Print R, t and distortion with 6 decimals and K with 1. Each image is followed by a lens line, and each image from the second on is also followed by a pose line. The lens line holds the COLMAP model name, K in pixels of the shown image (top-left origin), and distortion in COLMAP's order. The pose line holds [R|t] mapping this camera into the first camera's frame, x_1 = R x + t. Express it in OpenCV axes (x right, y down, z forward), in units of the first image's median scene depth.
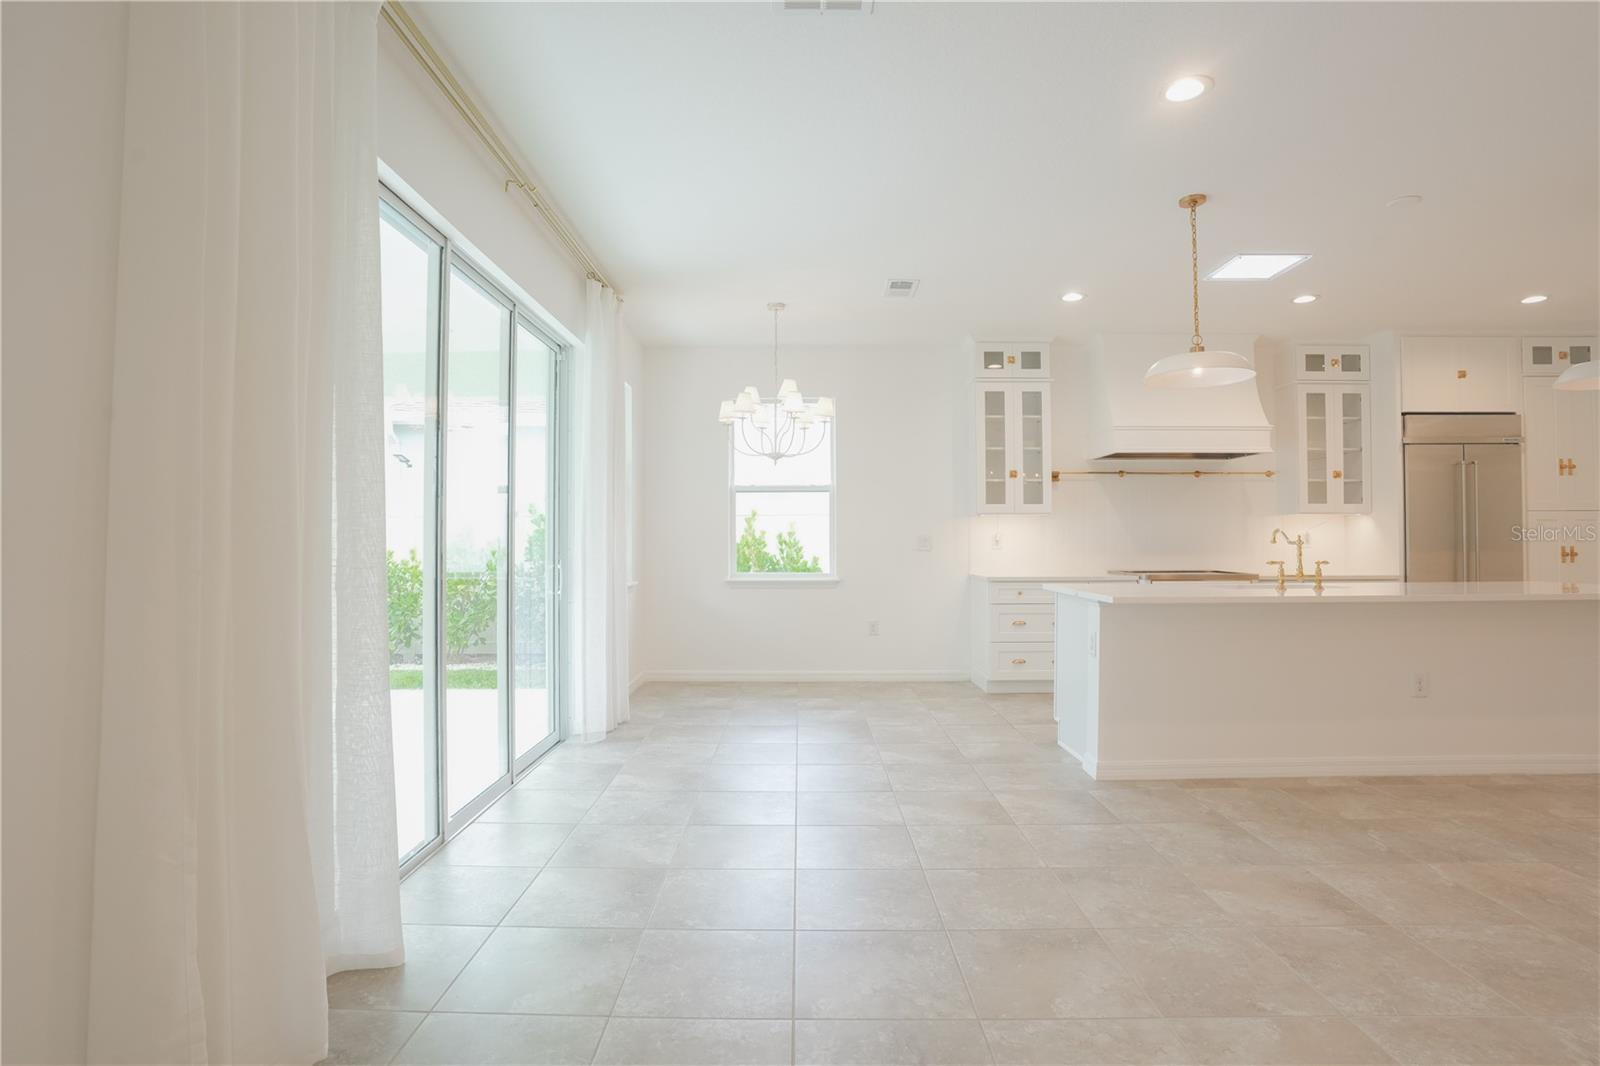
lens RADIAL K [[806.7, 0, 793.2], [0, 806.7, 531.2], [0, 0, 1]] dist [-0.076431, 0.038727]
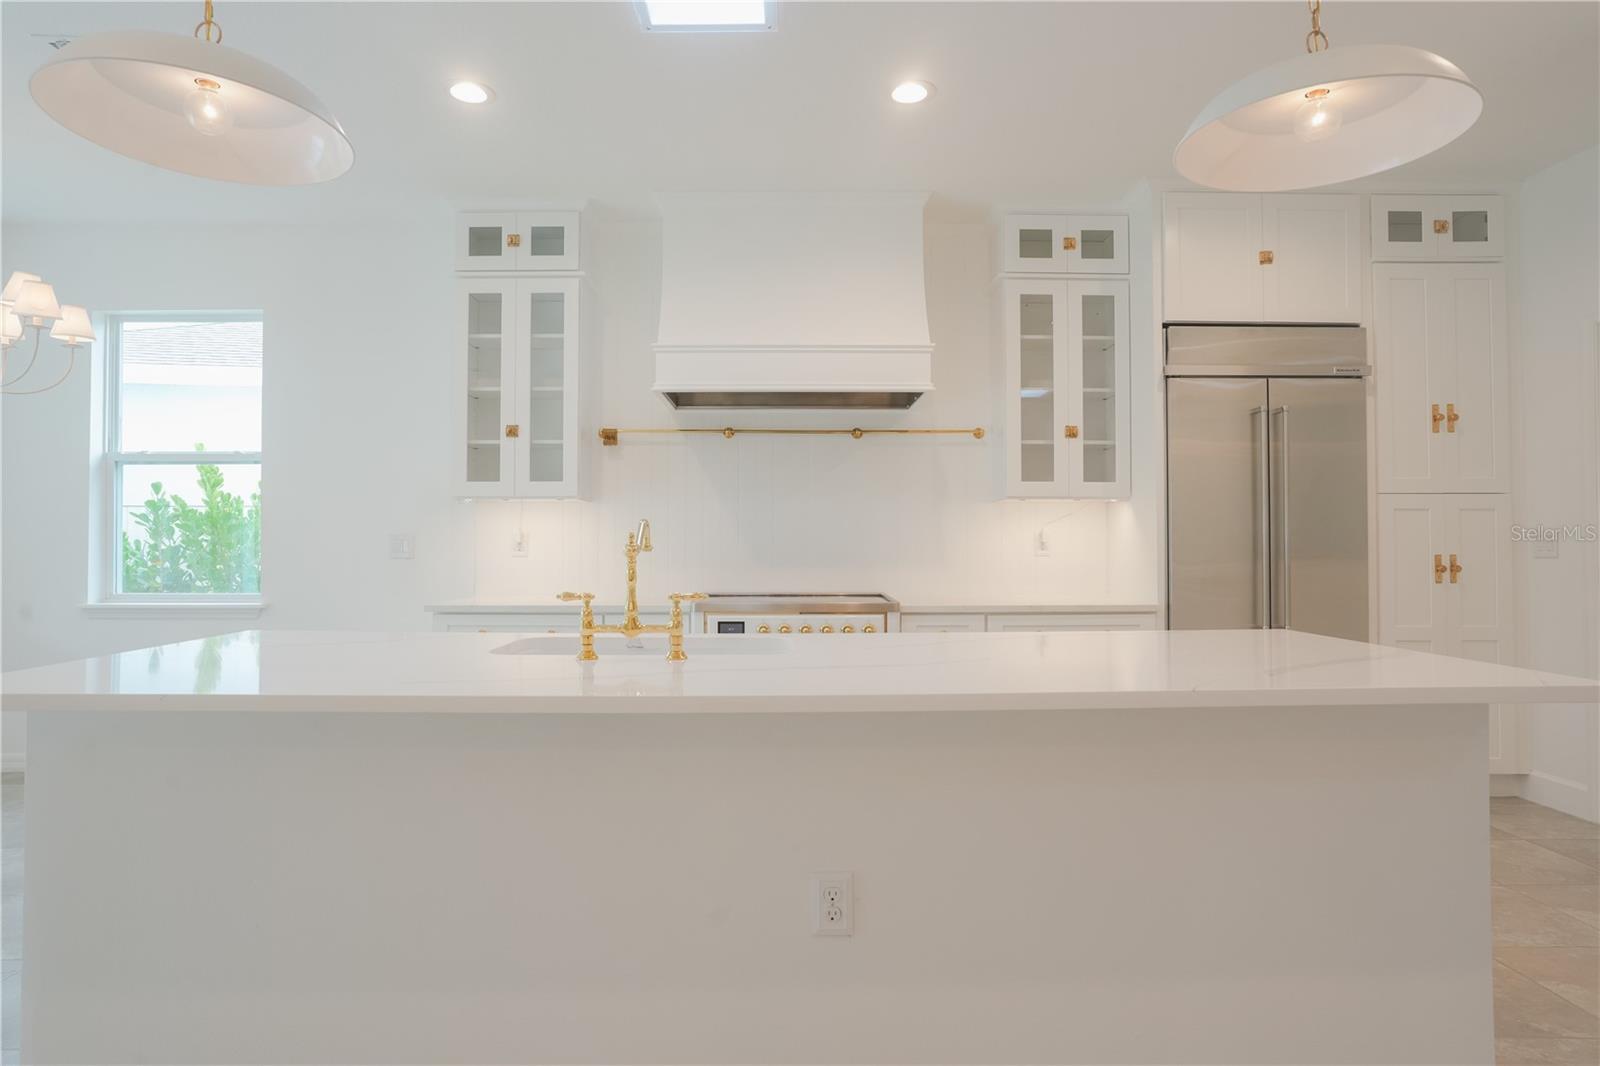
lens RADIAL K [[917.1, 0, 800.0], [0, 917.1, 533.0], [0, 0, 1]] dist [-0.054349, 0.046667]
pose [[0.999813, 0.002779, 0.019124, 0.477273], [-0.002733, 0.999993, -0.002422, 0.005641], [-0.019131, 0.002369, 0.999814, 0.318335]]
